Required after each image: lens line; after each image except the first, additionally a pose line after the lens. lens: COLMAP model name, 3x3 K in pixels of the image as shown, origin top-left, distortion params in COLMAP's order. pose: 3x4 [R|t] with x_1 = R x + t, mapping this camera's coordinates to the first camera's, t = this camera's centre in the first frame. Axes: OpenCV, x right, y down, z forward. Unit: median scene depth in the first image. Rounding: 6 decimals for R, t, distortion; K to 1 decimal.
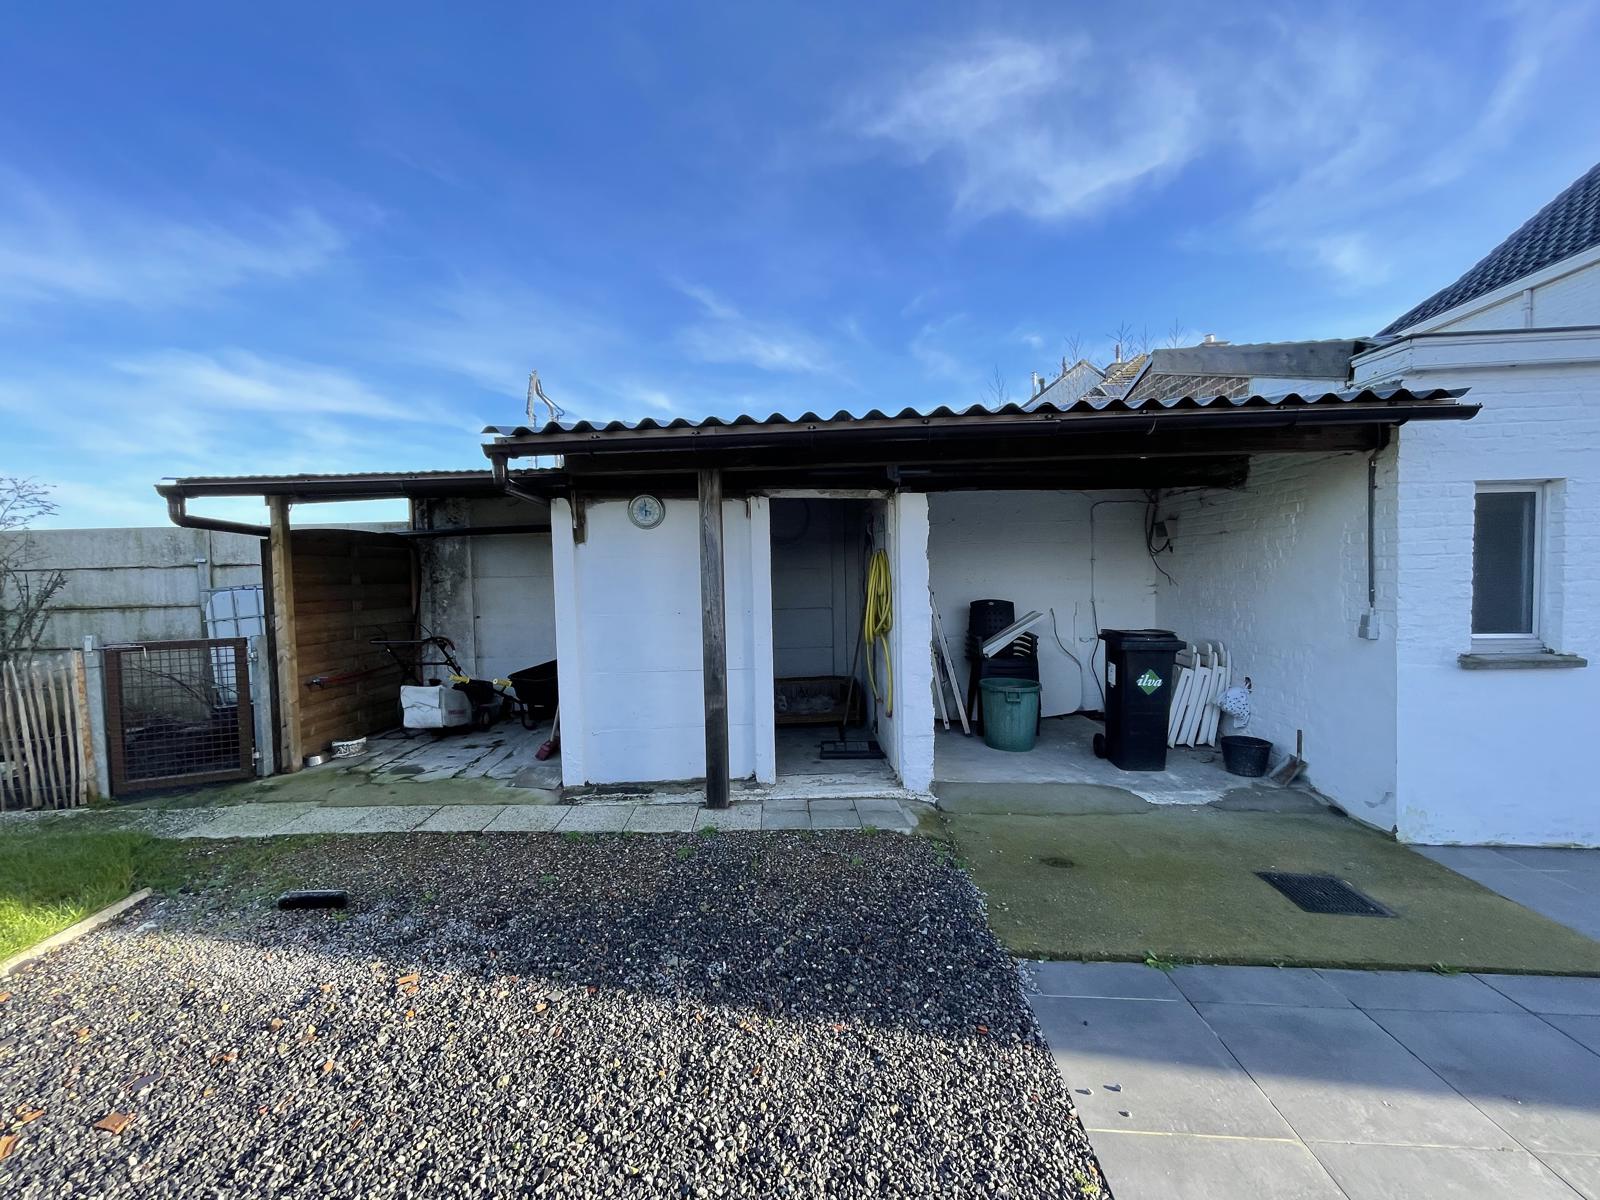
lens RADIAL K [[646.9, 0, 794.9], [0, 646.9, 596.1], [0, 0, 1]] dist [-0.005523, 0.001716]
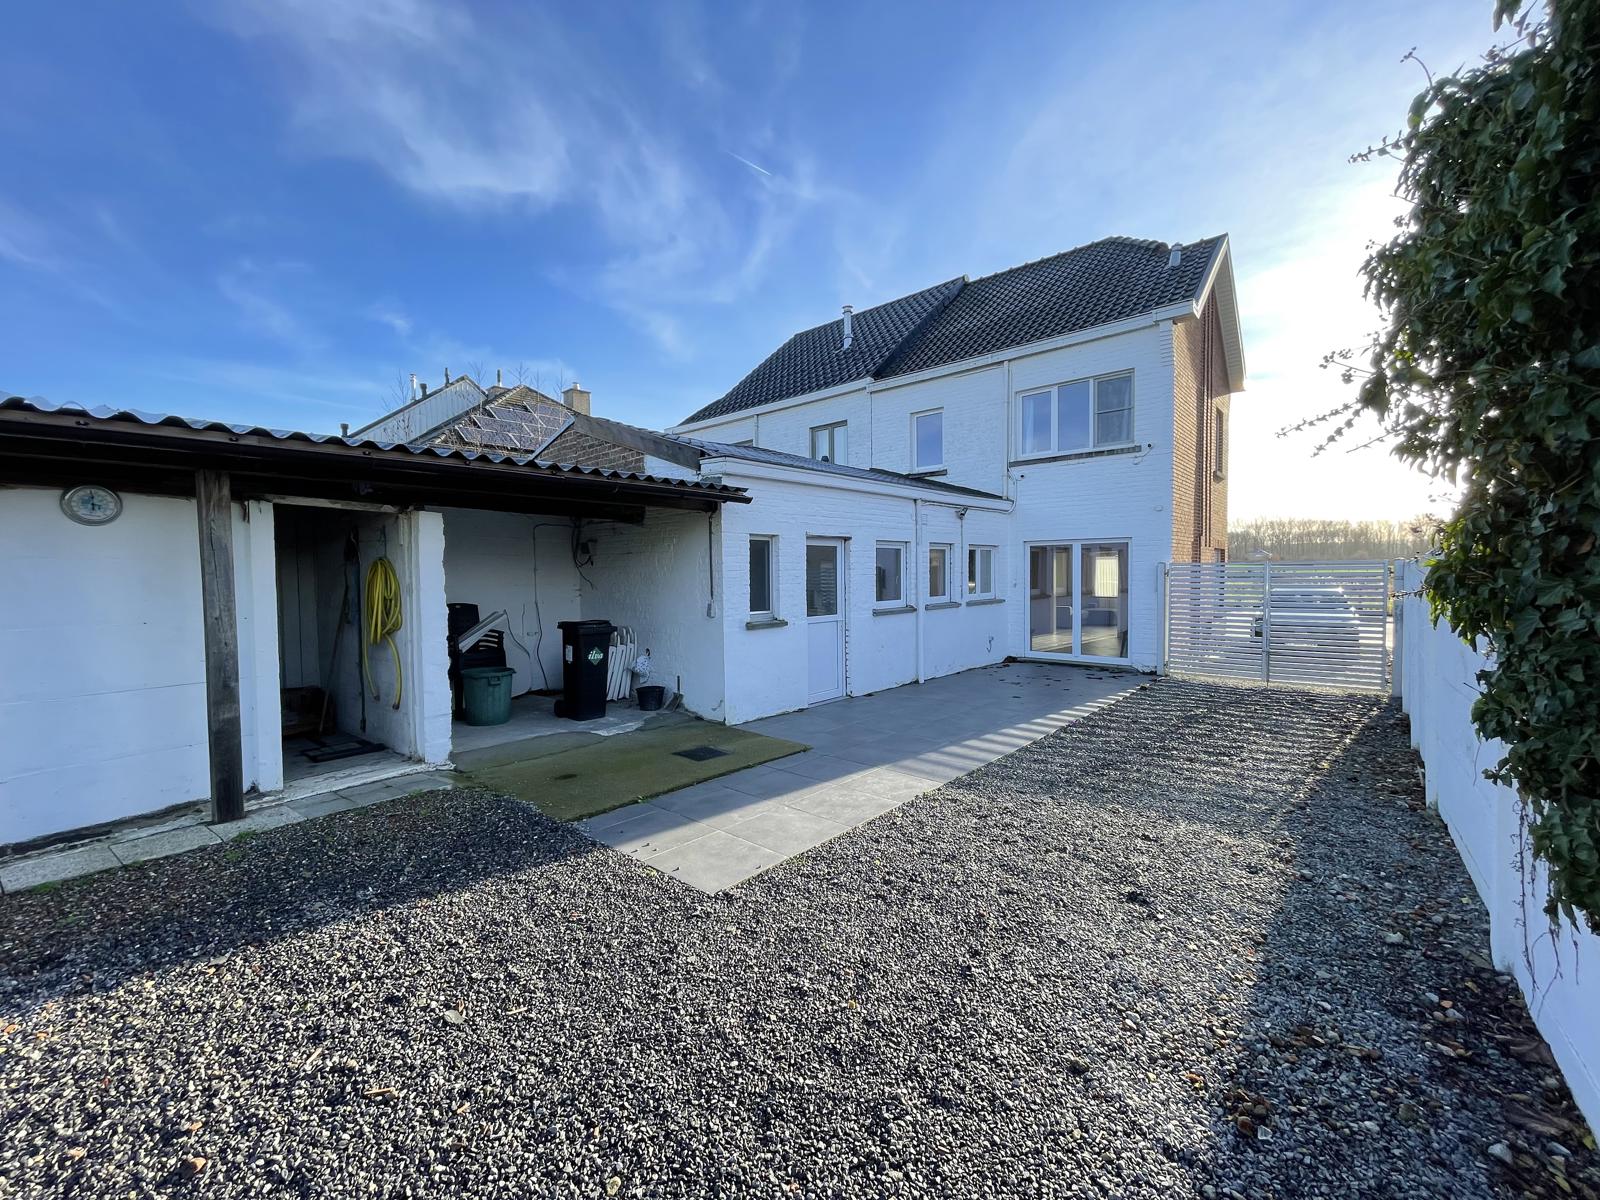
lens RADIAL K [[646.9, 0, 806.8], [0, 646.9, 601.6], [0, 0, 1]] dist [-0.005523, 0.001716]
pose [[0.596366, -0.021961, 0.802412, -0.353433], [0.025589, 0.999638, 0.008341, 0.013100], [-0.802305, 0.015559, 0.596712, -0.258757]]
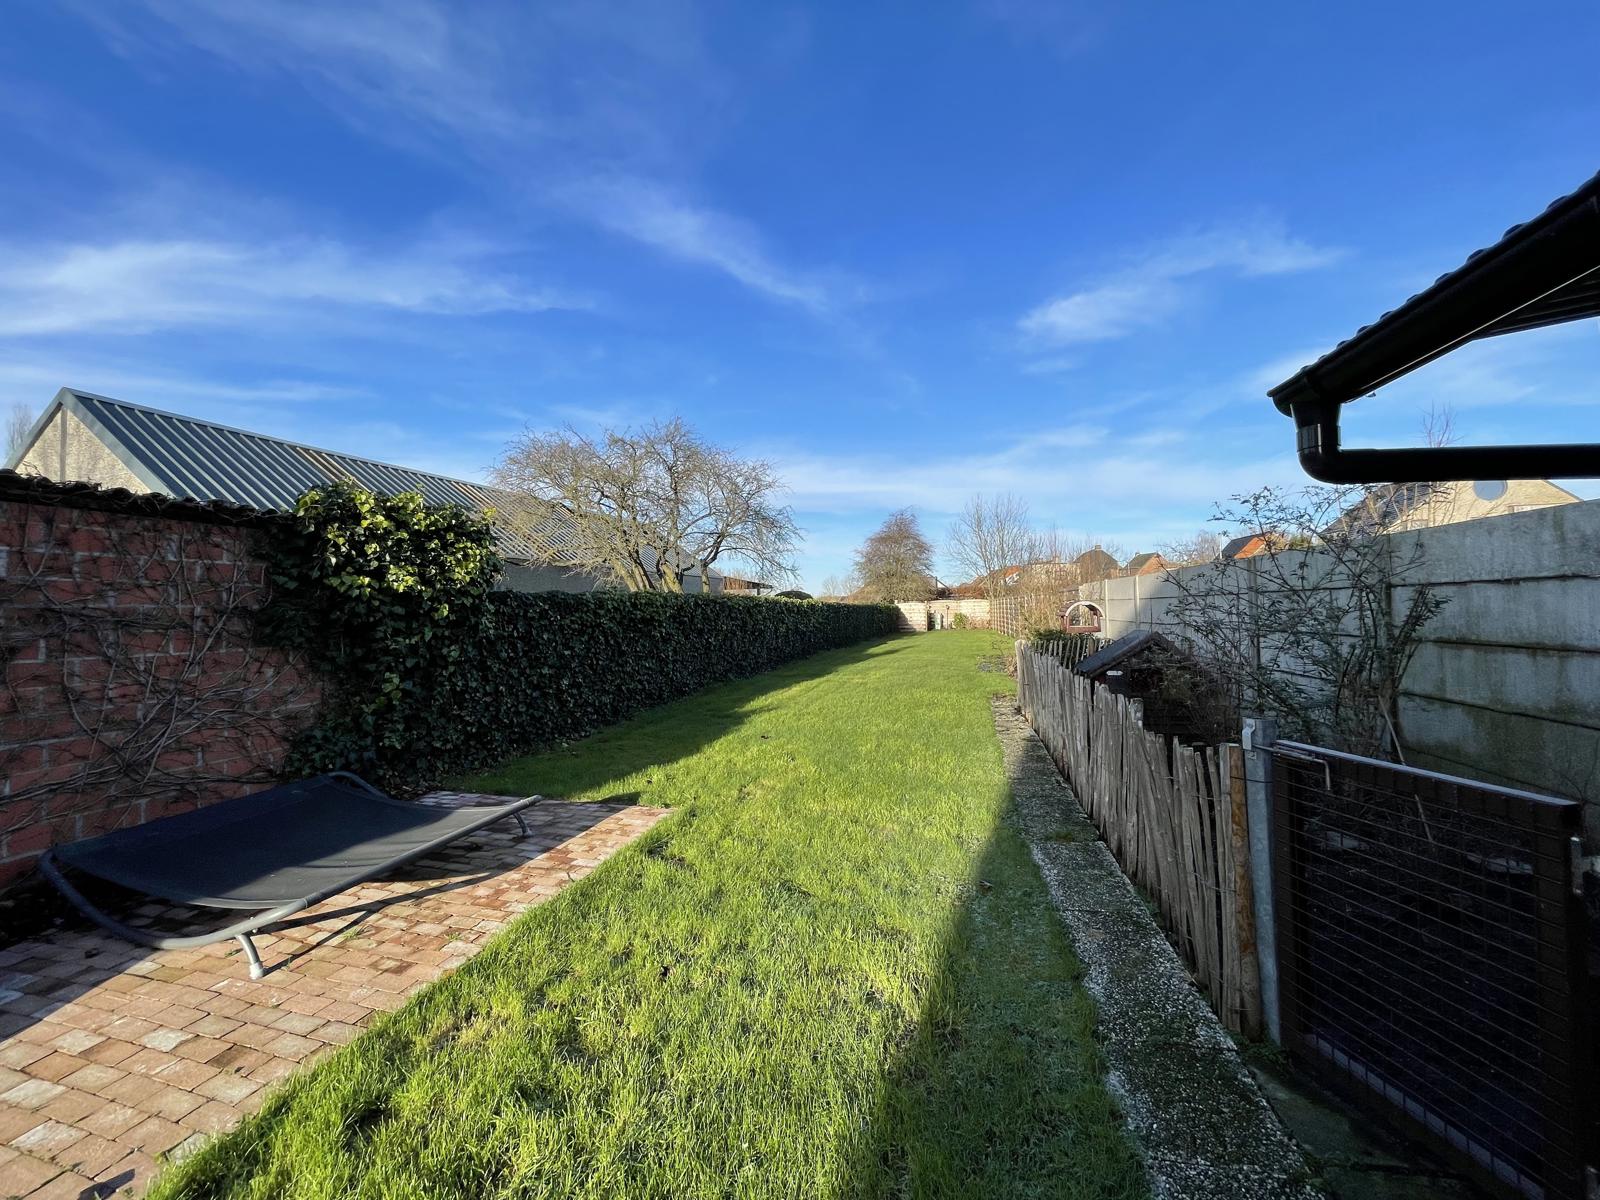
lens RADIAL K [[646.9, 0, 800.6], [0, 646.9, 602.5], [0, 0, 1]] dist [-0.005523, 0.001716]
pose [[-0.241996, 0.016255, -0.970141, -0.477310], [-0.010307, 0.999760, 0.019322, -0.039535], [0.970222, 0.014676, -0.241771, 0.739722]]
